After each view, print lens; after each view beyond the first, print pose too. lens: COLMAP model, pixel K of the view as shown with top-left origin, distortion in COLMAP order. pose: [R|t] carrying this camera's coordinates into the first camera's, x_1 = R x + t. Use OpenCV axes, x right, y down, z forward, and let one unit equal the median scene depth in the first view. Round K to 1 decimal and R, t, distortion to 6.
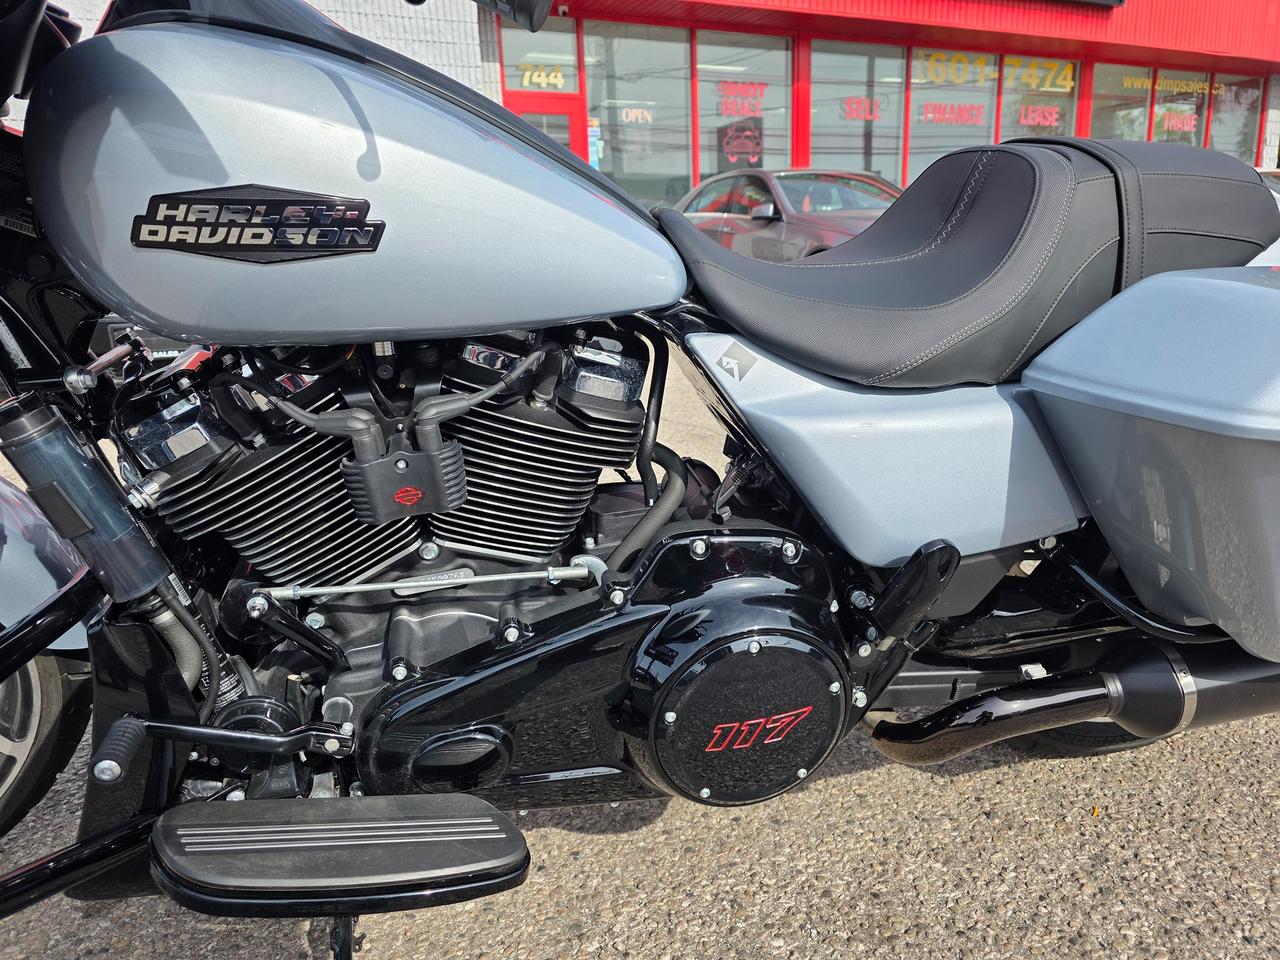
lens RADIAL K [[873.2, 0, 644.7], [0, 873.2, 483.5], [0, 0, 1]] dist [0.035256, -0.029118]
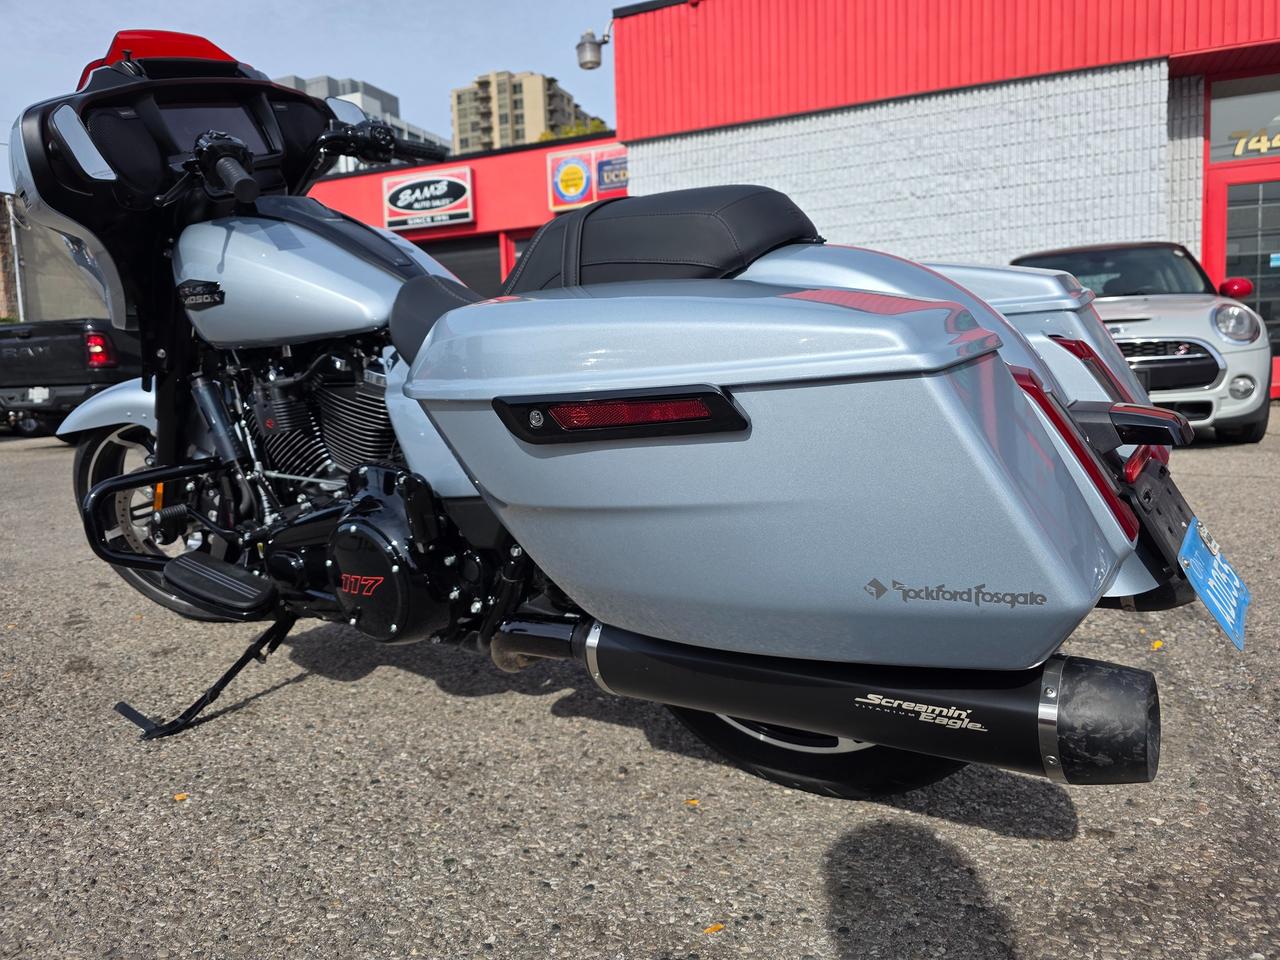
lens RADIAL K [[862.9, 0, 631.0], [0, 862.9, 478.8], [0, 0, 1]] dist [0.056222, -0.054172]
pose [[0.657374, 0.092329, -0.747887, 1.570669], [-0.177909, 0.983425, -0.034970, 0.053482], [0.732263, 0.156044, 0.662904, 0.256942]]
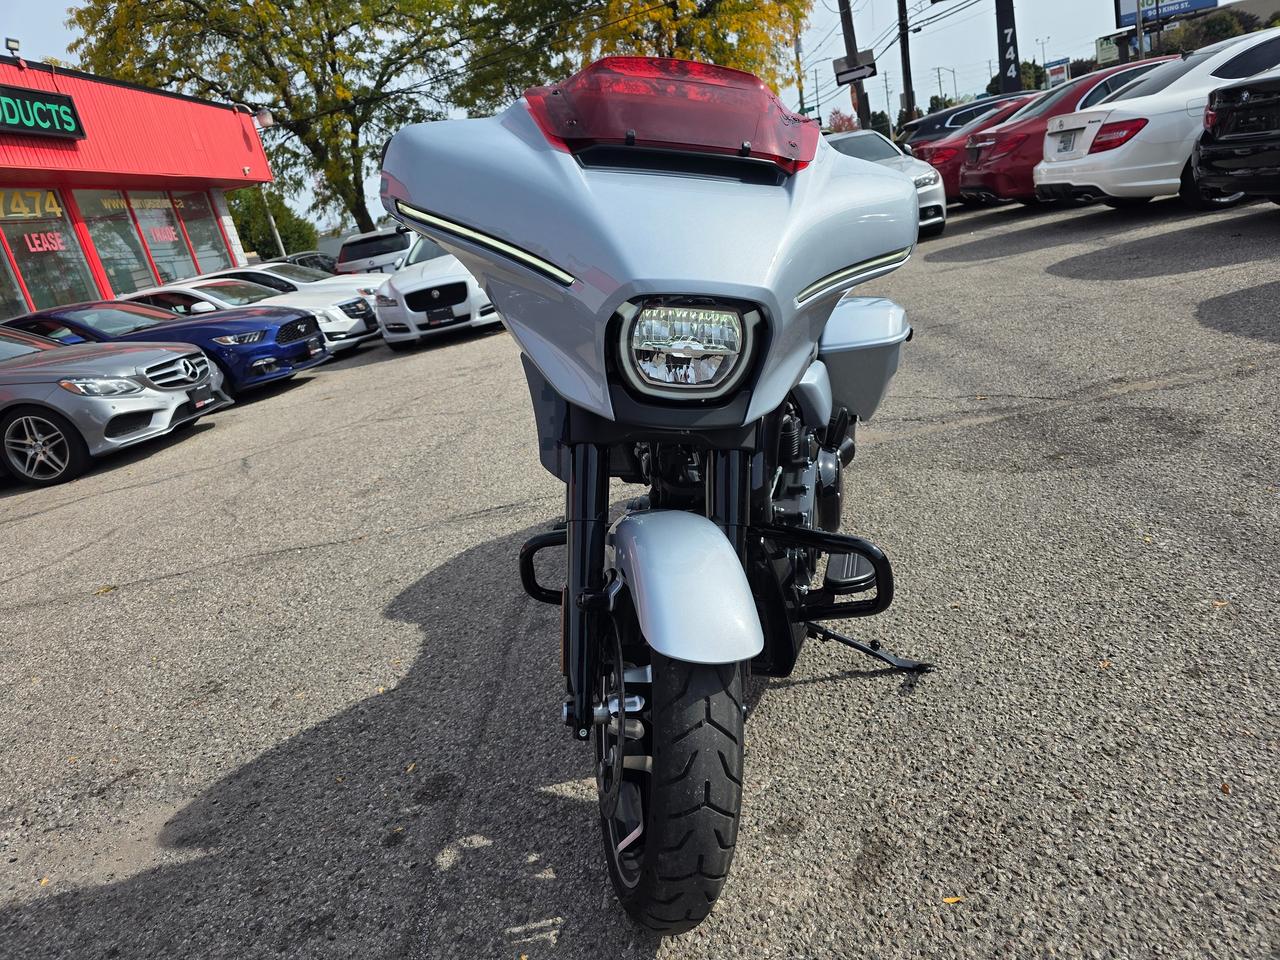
lens RADIAL K [[871.0, 0, 633.6], [0, 871.0, 482.4], [0, 0, 1]] dist [0.067777, -0.063662]
pose [[0.454638, -0.333049, 0.826065, -2.277753], [0.418188, 0.898693, 0.132174, -0.351405], [-0.786399, 0.285359, 0.547857, 0.030958]]
